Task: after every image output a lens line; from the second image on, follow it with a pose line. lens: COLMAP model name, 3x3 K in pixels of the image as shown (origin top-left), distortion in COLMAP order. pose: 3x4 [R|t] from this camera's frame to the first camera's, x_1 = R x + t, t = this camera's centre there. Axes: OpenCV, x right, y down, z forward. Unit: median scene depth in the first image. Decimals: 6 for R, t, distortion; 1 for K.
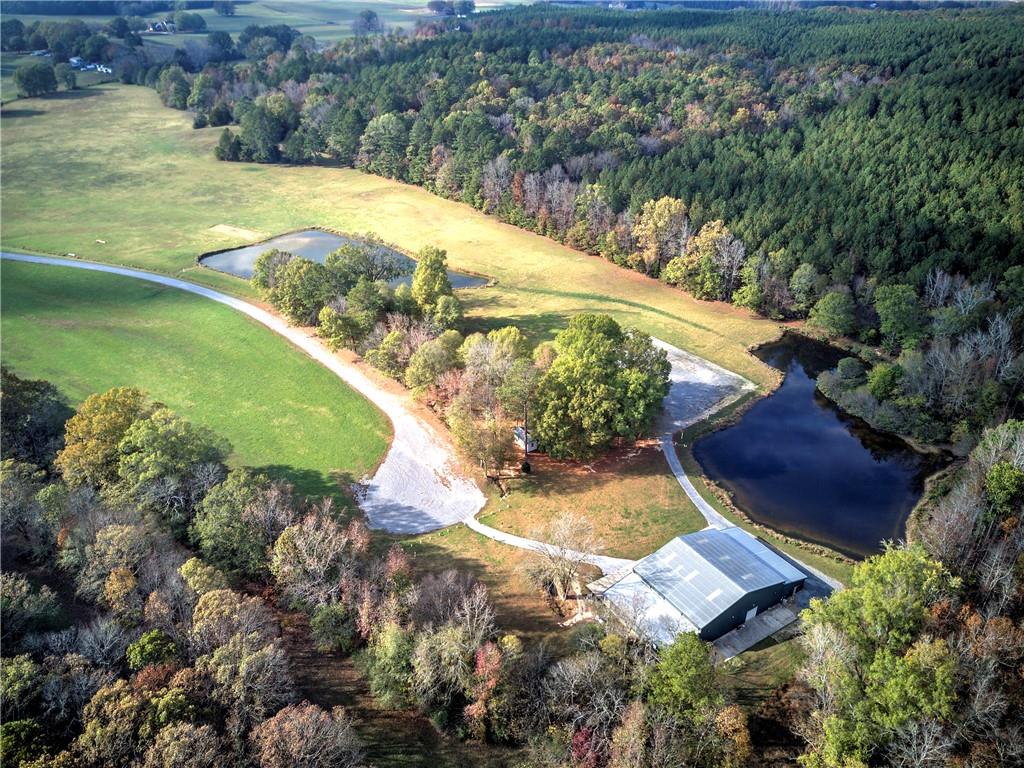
lens RADIAL K [[757.7, 0, 512.0], [0, 757.7, 384.0], [0, 0, 1]] dist [-0.000849, -0.005668]
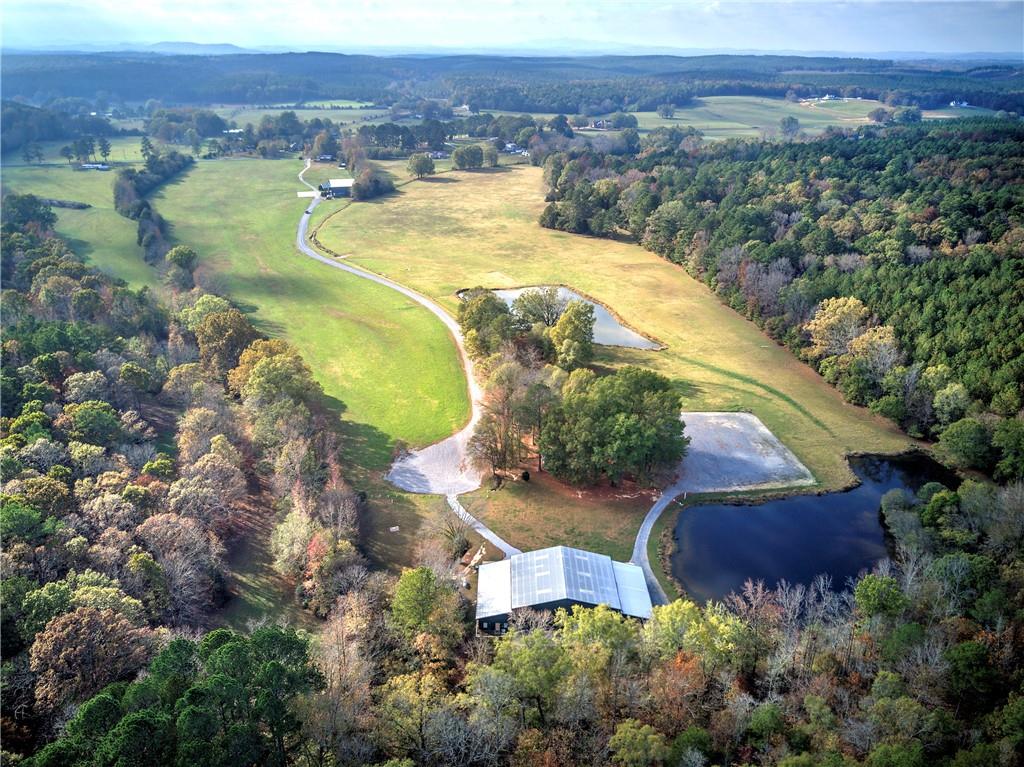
lens RADIAL K [[757.7, 0, 512.0], [0, 757.7, 383.5], [0, 0, 1]] dist [-0.000849, -0.005668]
pose [[0.840170, 0.203761, -0.502588, 0.259479], [-0.261168, 0.964212, -0.045678, 0.014396], [0.475294, 0.169637, 0.863318, -0.024333]]
